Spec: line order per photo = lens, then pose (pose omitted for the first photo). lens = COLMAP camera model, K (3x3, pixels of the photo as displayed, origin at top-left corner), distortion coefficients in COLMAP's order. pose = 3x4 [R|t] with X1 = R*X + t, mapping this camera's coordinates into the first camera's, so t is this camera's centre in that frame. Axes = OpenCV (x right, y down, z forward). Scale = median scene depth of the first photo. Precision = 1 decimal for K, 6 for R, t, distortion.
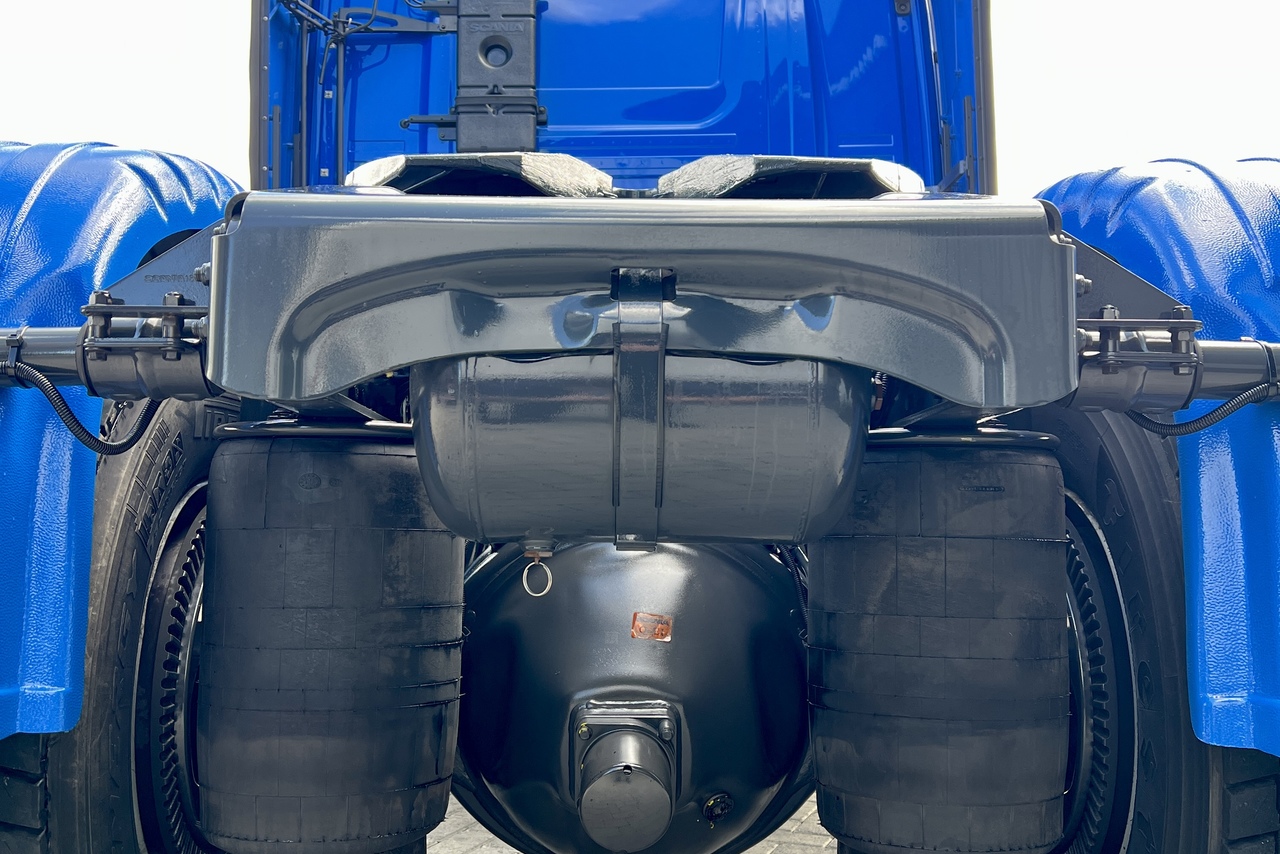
lens RADIAL K [[1280.9, 0, 636.7], [0, 1280.9, 429.6], [0, 0, 1]] dist [-0.010102, 0.000000]
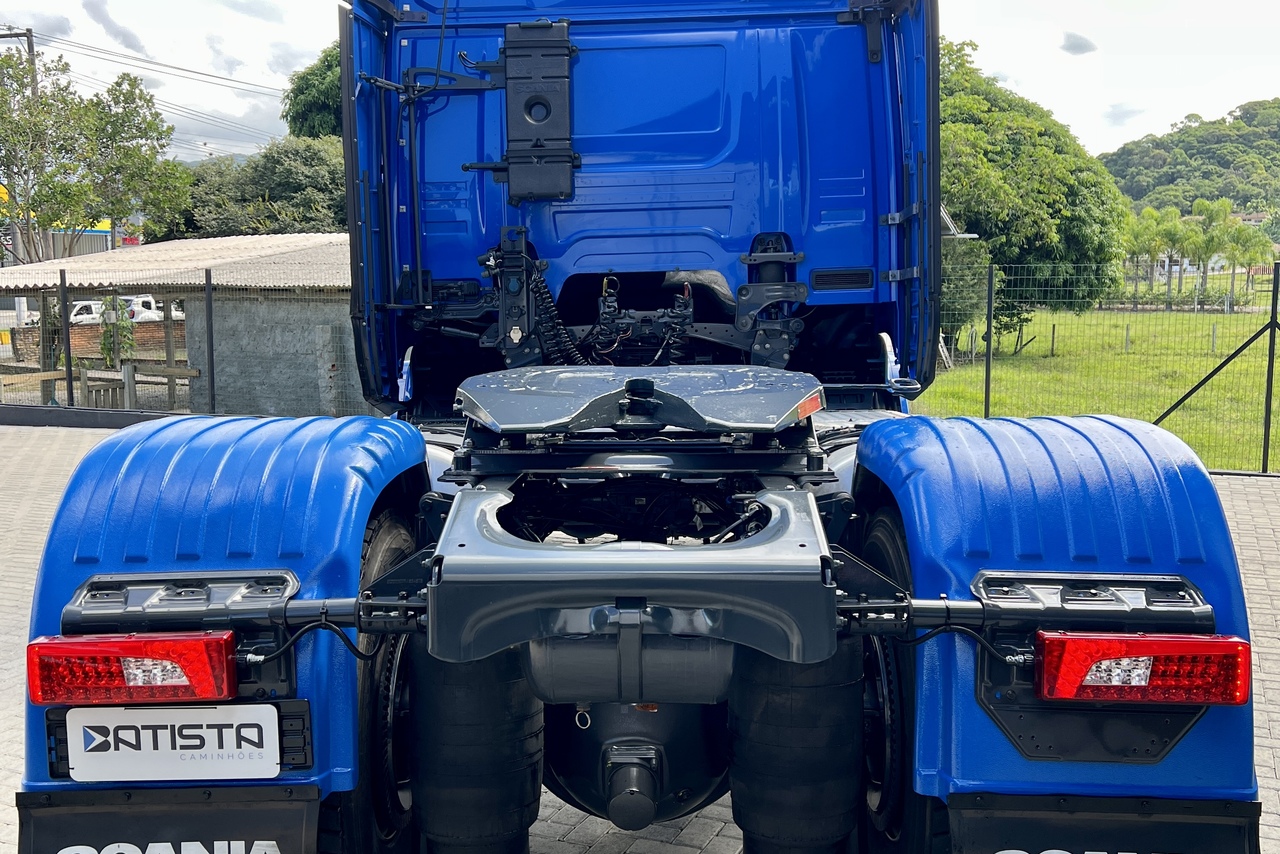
lens RADIAL K [[1280.9, 0, 645.3], [0, 1280.9, 437.1], [0, 0, 1]] dist [-0.010102, 0.000000]
pose [[0.999569, -0.011612, -0.026954, 0.071973], [0.015796, 0.986889, 0.160628, -0.579145], [0.024736, -0.160985, 0.986647, -0.825045]]
